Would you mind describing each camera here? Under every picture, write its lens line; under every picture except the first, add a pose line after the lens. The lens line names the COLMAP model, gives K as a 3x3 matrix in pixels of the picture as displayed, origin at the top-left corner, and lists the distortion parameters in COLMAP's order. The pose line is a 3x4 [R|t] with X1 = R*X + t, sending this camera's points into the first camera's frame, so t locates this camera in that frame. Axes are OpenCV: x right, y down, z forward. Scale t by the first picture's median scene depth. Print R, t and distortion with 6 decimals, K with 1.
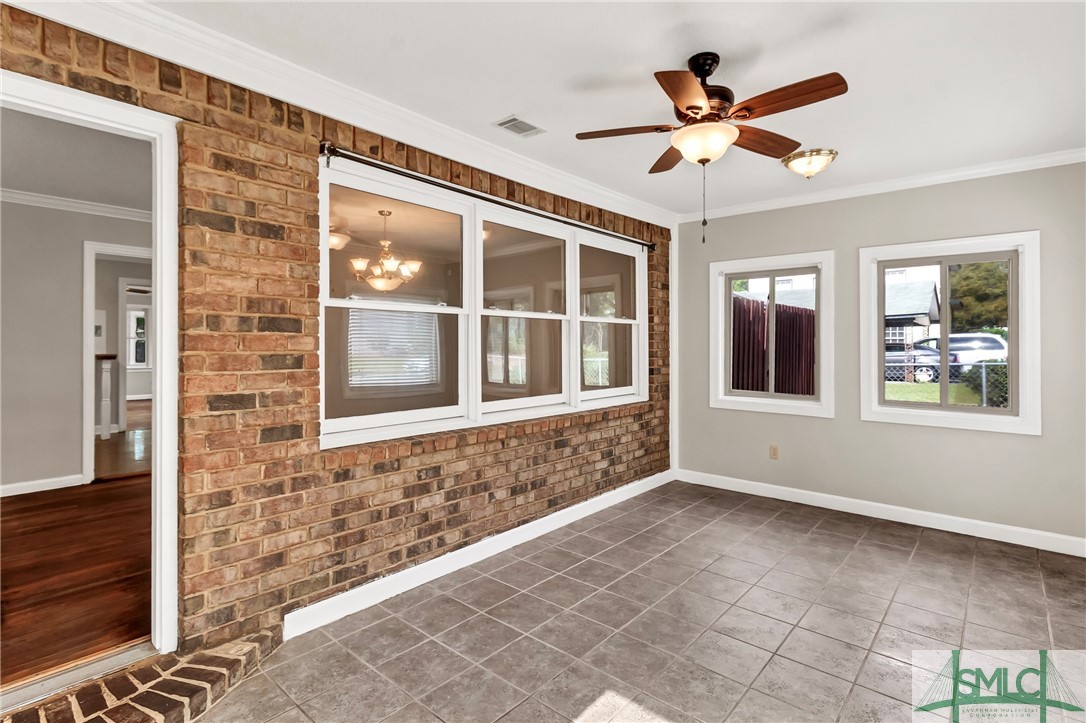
lens RADIAL K [[539.9, 0, 545.9], [0, 539.9, 336.1], [0, 0, 1]] dist [-0.001448, 0.000138]
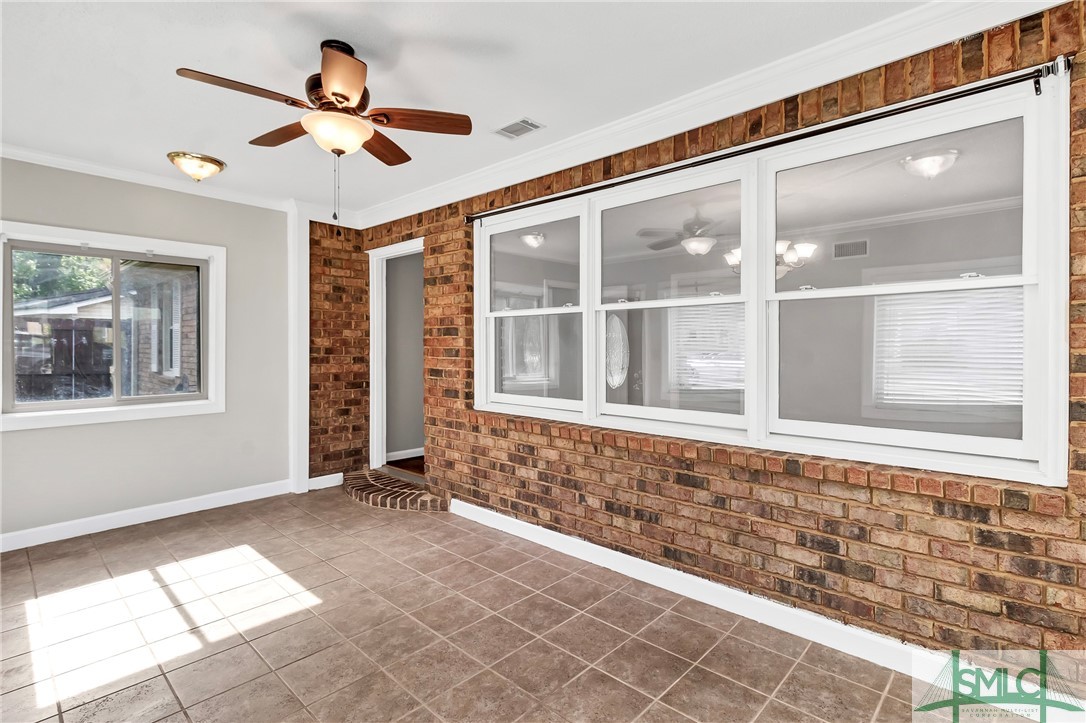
lens RADIAL K [[539.9, 0, 545.9], [0, 539.9, 336.1], [0, 0, 1]] dist [-0.001448, 0.000138]
pose [[-0.067239, -0.013337, -0.997648, 0.934563], [0.023080, 0.999622, -0.014919, 0.020170], [0.997470, -0.024029, -0.066906, 1.076847]]
